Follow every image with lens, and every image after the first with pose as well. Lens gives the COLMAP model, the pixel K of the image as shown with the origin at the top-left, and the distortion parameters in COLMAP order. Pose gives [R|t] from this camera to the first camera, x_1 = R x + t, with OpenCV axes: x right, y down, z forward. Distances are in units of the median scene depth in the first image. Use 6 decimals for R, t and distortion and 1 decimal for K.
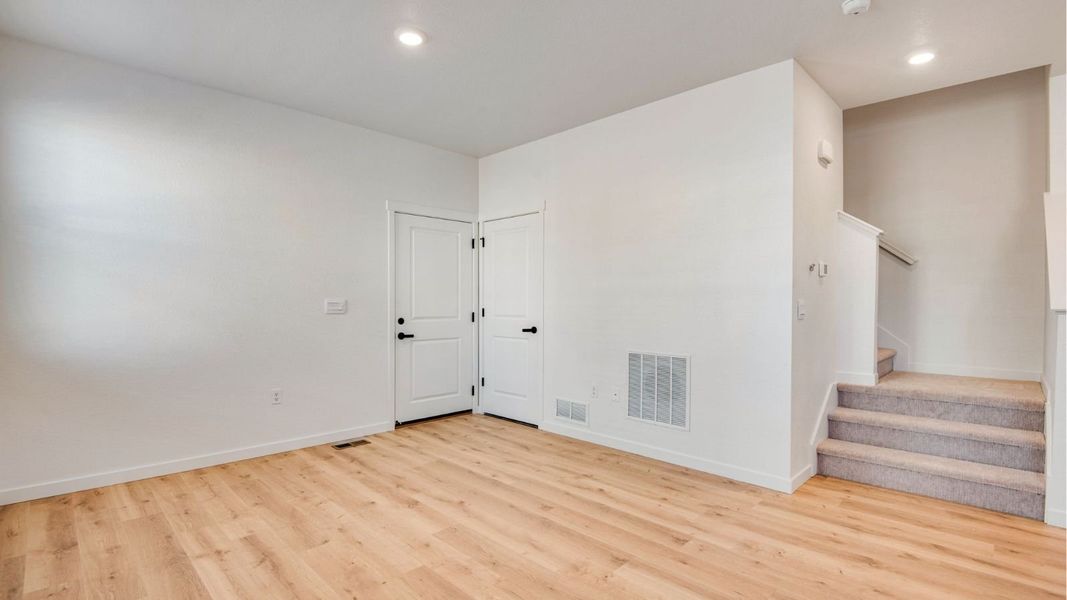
lens RADIAL K [[496.5, 0, 521.1], [0, 496.5, 303.3], [0, 0, 1]] dist [0.002103, -0.000778]
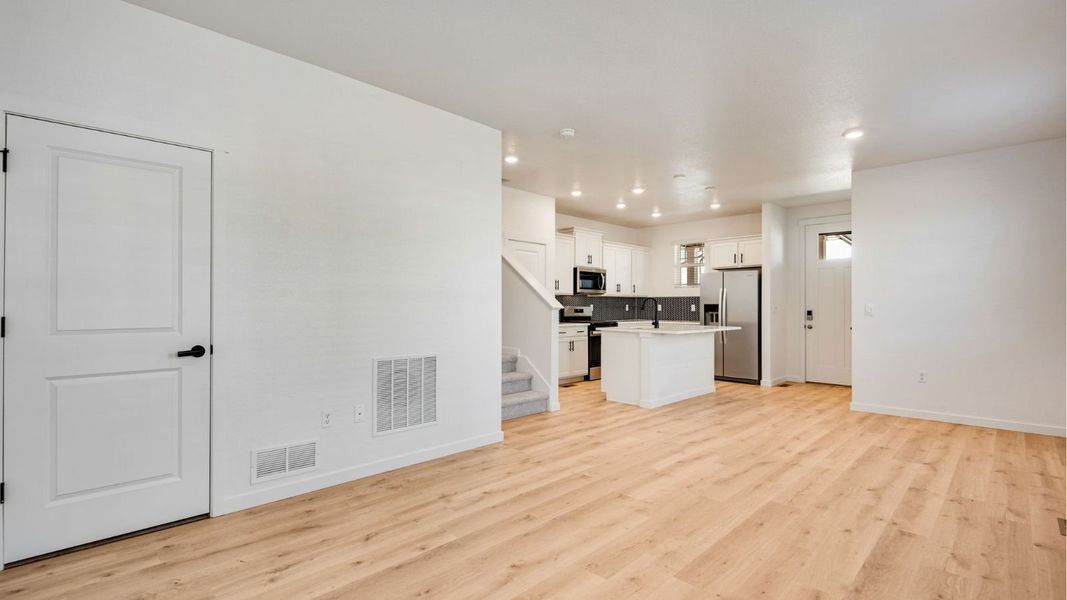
lens RADIAL K [[496.5, 0, 521.1], [0, 496.5, 303.3], [0, 0, 1]] dist [0.002103, -0.000778]
pose [[-0.017818, 0.002836, 0.999837, -0.876876], [0.001550, 0.999995, -0.002809, 0.000014], [-0.999840, 0.001499, -0.017823, 0.996501]]
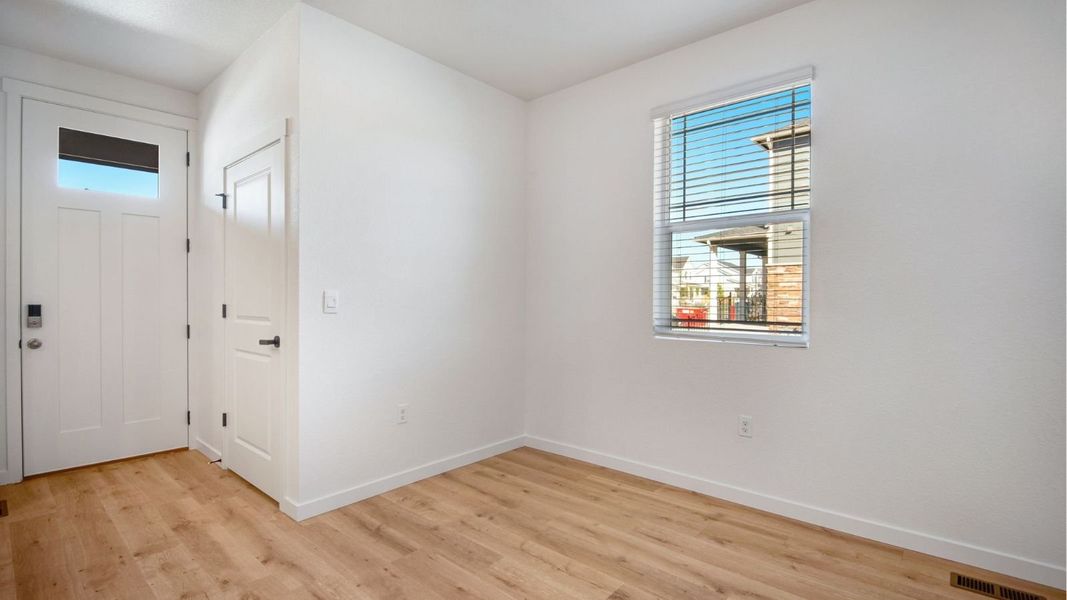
lens RADIAL K [[510.0, 0, 544.8], [0, 510.0, 285.5], [0, 0, 1]] dist [0.001388, 0.000257]
pose [[-0.996975, -0.005803, -0.077509, 0.646158], [-0.005477, 0.999975, -0.004421, -0.009204], [0.077533, -0.003983, -0.996982, 0.635306]]
